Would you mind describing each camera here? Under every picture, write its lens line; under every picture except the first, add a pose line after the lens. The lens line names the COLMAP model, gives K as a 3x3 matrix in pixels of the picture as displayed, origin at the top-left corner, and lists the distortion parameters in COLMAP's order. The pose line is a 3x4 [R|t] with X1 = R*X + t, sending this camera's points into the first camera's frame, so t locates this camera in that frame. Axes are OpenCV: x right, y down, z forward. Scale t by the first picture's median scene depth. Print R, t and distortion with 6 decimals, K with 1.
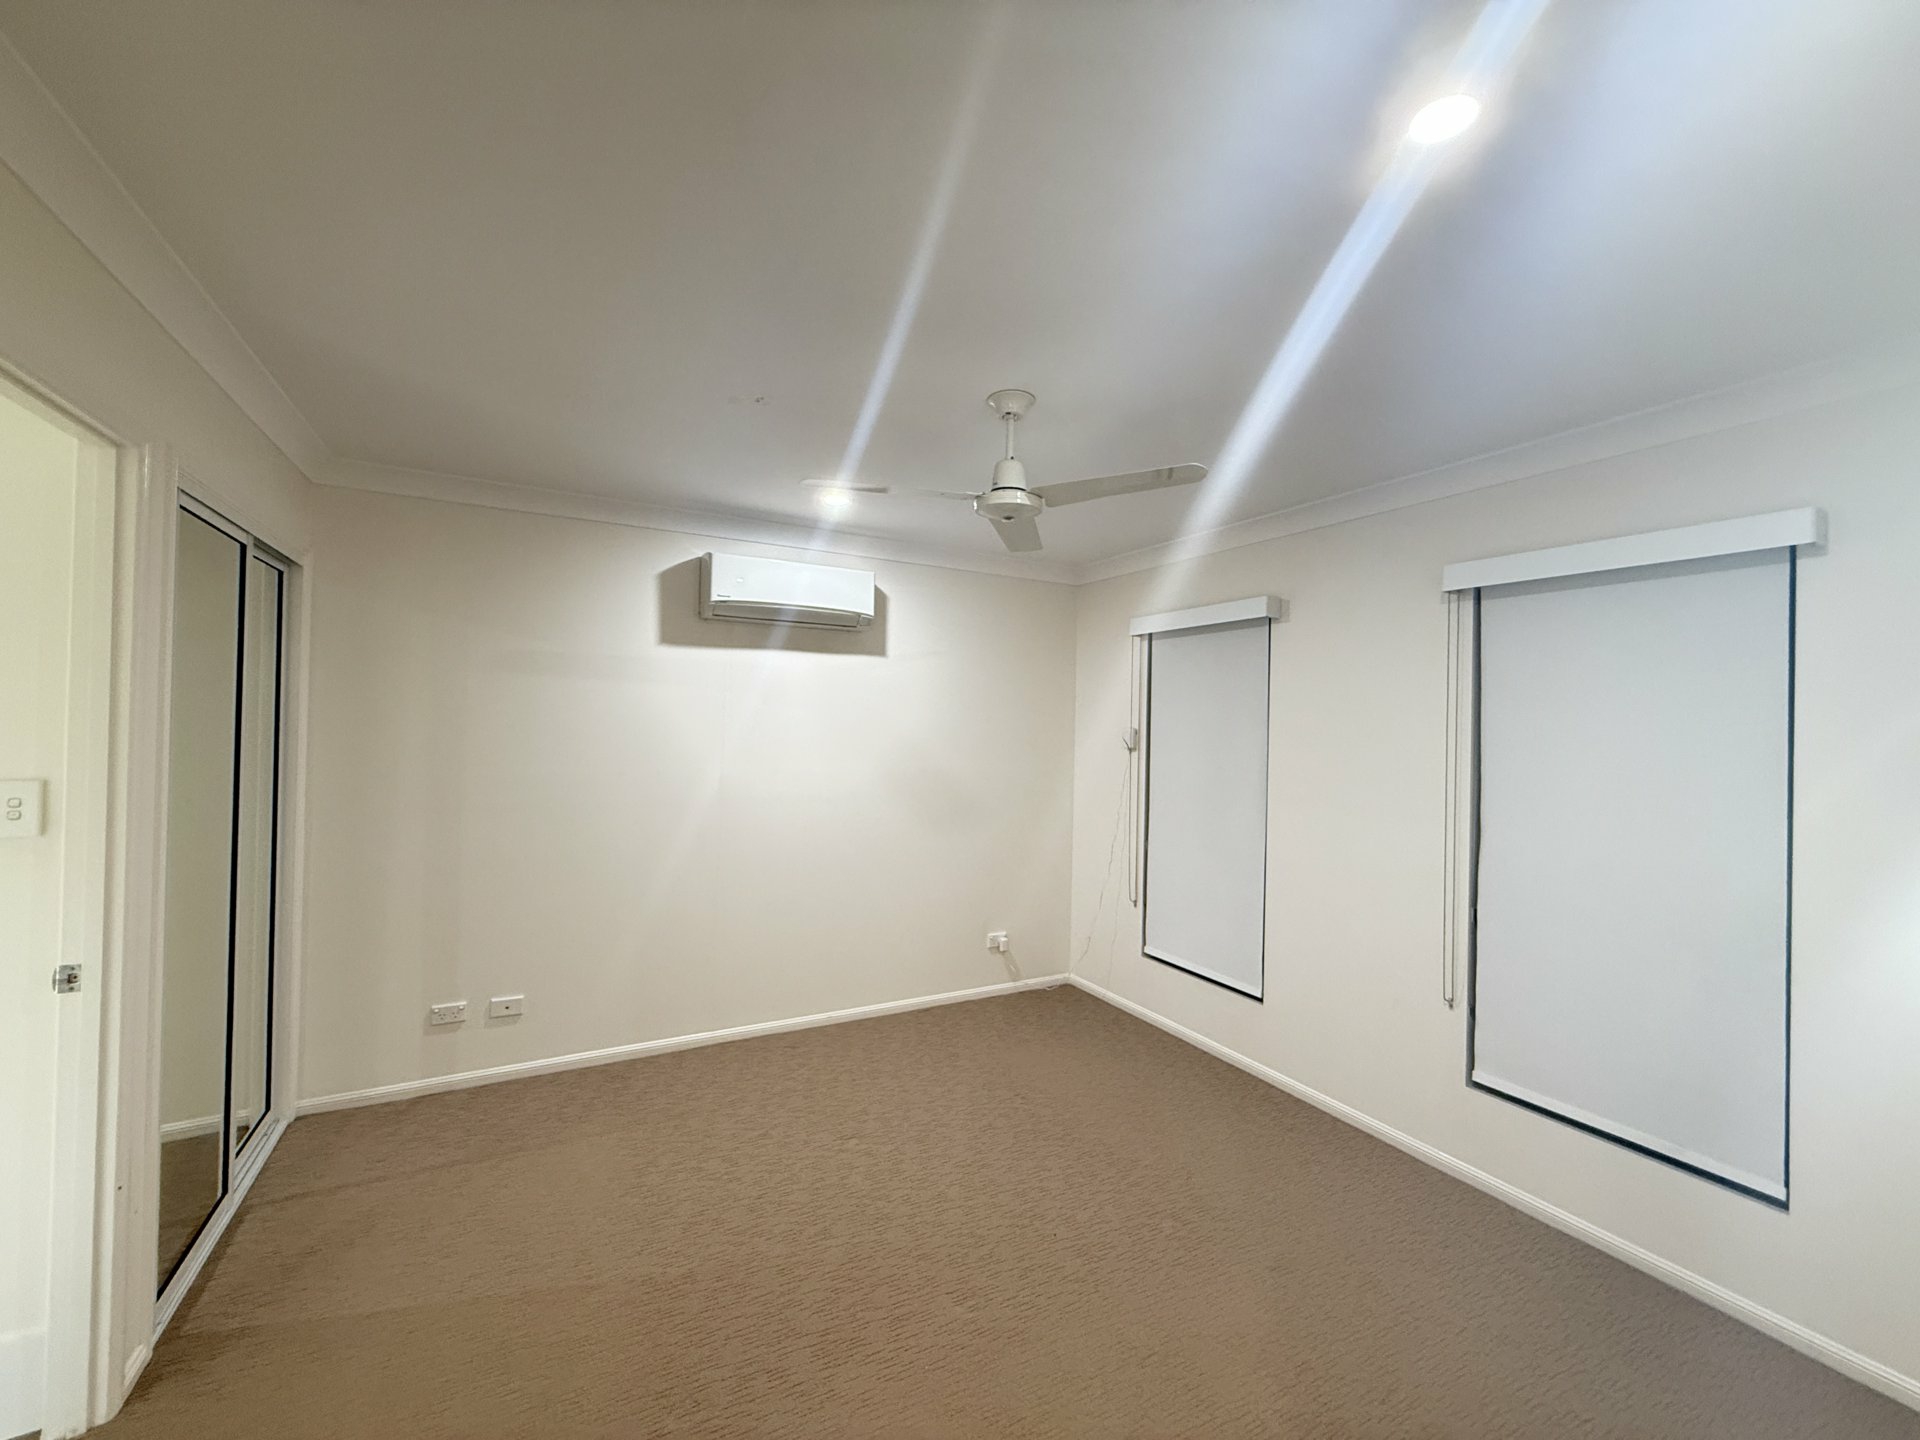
lens RADIAL K [[771.2, 0, 958.9], [0, 771.2, 717.3], [0, 0, 1]] dist [0.001308, 0.000090]
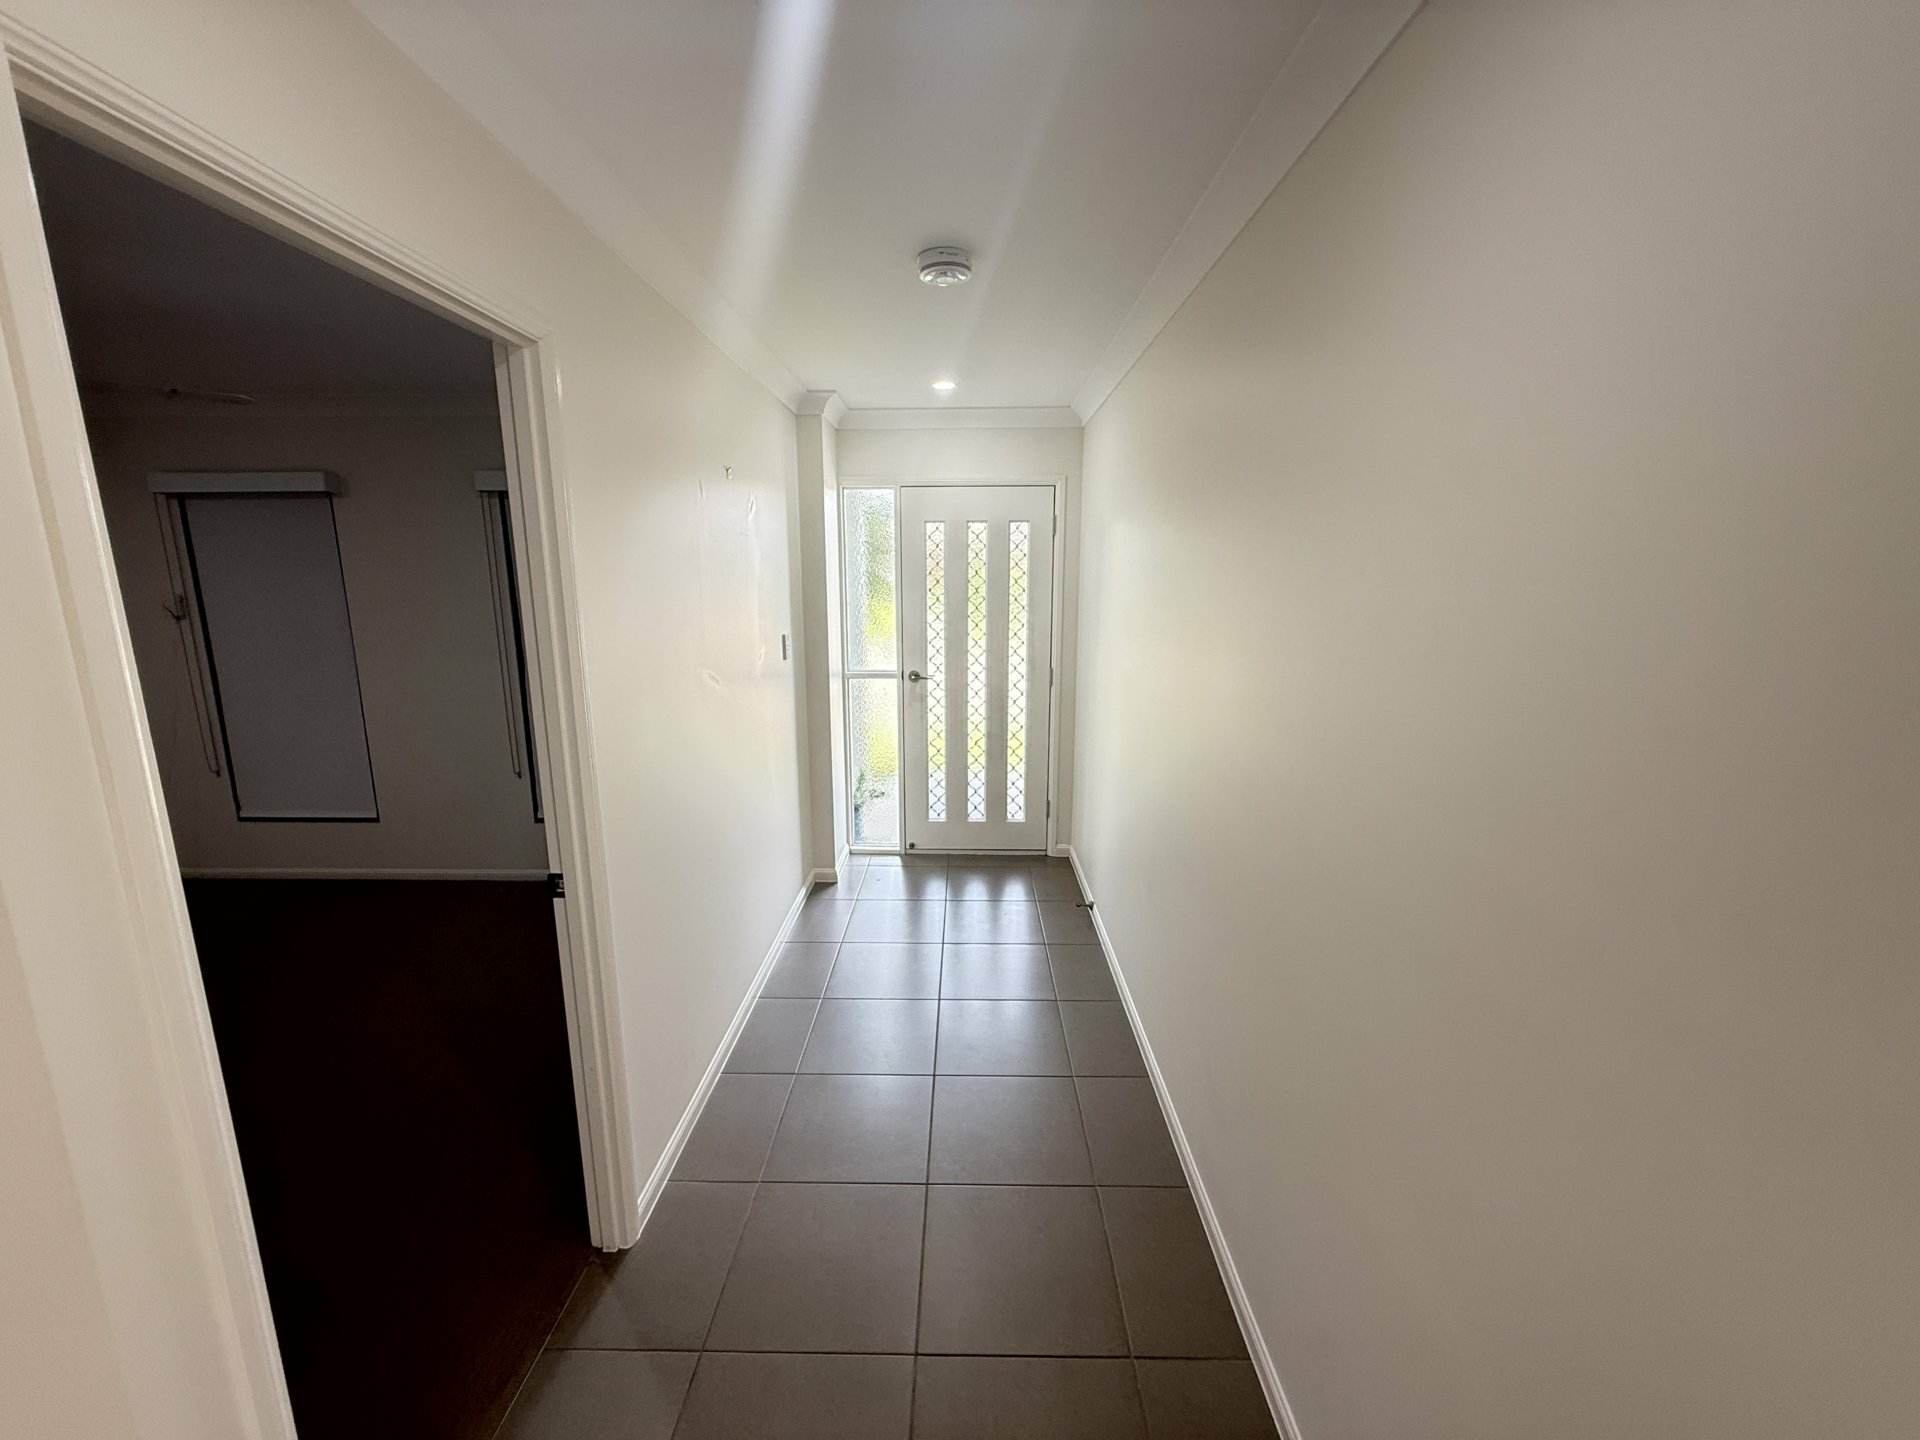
lens RADIAL K [[771.2, 0, 954.5], [0, 771.2, 723.1], [0, 0, 1]] dist [0.001308, 0.000090]
pose [[0.502594, -0.188381, 0.843748, -0.149182], [0.004460, 0.976523, 0.215369, -0.039135], [-0.864511, -0.104480, 0.491635, -0.369002]]
